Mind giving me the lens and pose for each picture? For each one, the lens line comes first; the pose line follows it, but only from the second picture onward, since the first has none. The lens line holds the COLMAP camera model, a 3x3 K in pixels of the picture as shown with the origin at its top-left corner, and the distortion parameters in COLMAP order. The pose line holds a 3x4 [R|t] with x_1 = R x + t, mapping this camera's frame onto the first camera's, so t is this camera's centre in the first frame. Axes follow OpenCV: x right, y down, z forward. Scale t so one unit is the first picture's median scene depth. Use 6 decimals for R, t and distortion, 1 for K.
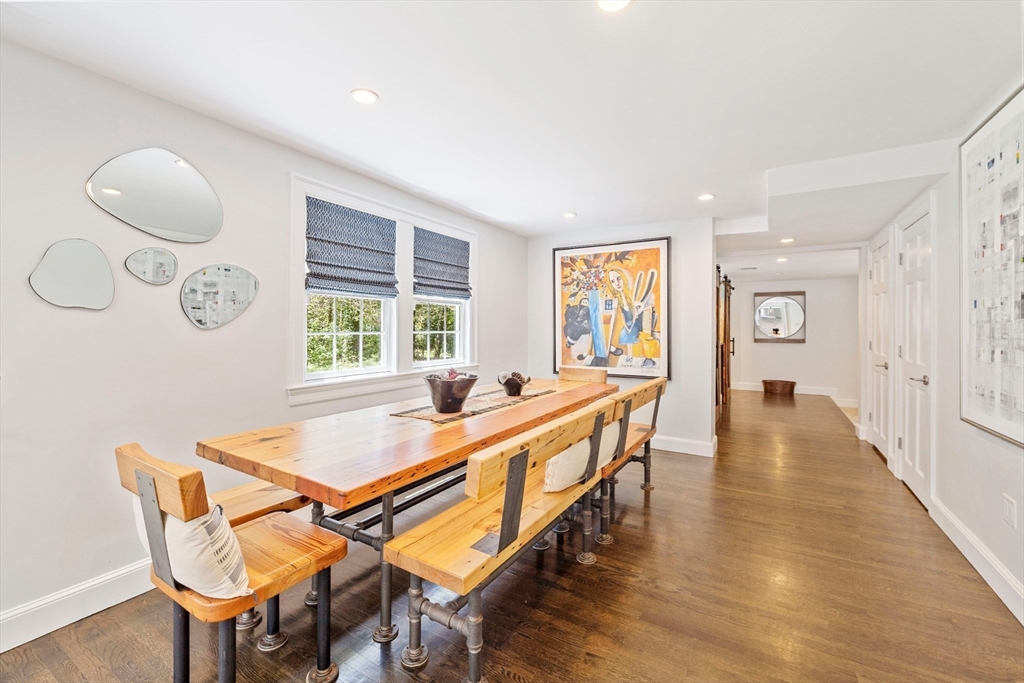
lens RADIAL K [[425.8, 0, 511.0], [0, 425.8, 334.5], [0, 0, 1]] dist [-0.006713, 0.000858]
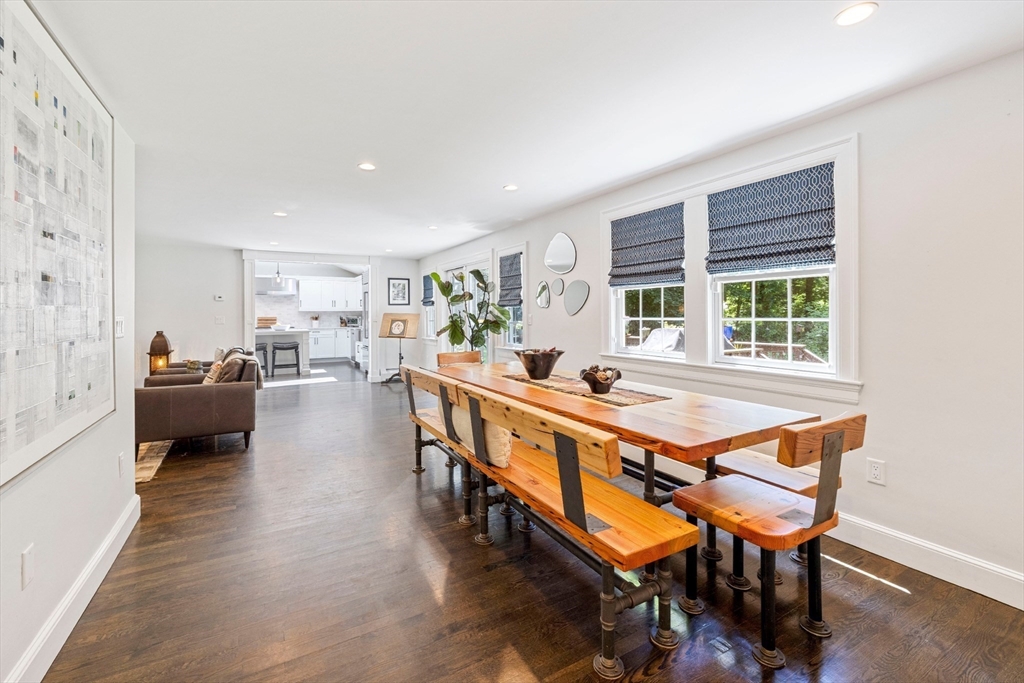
lens RADIAL K [[425.8, 0, 498.5], [0, 425.8, 311.9], [0, 0, 1]] dist [-0.006713, 0.000858]
pose [[-0.474909, -0.005979, -0.880014, 0.763357], [-0.007642, 0.999967, -0.002670, -0.014578], [0.880002, 0.005458, -0.474939, 1.093354]]
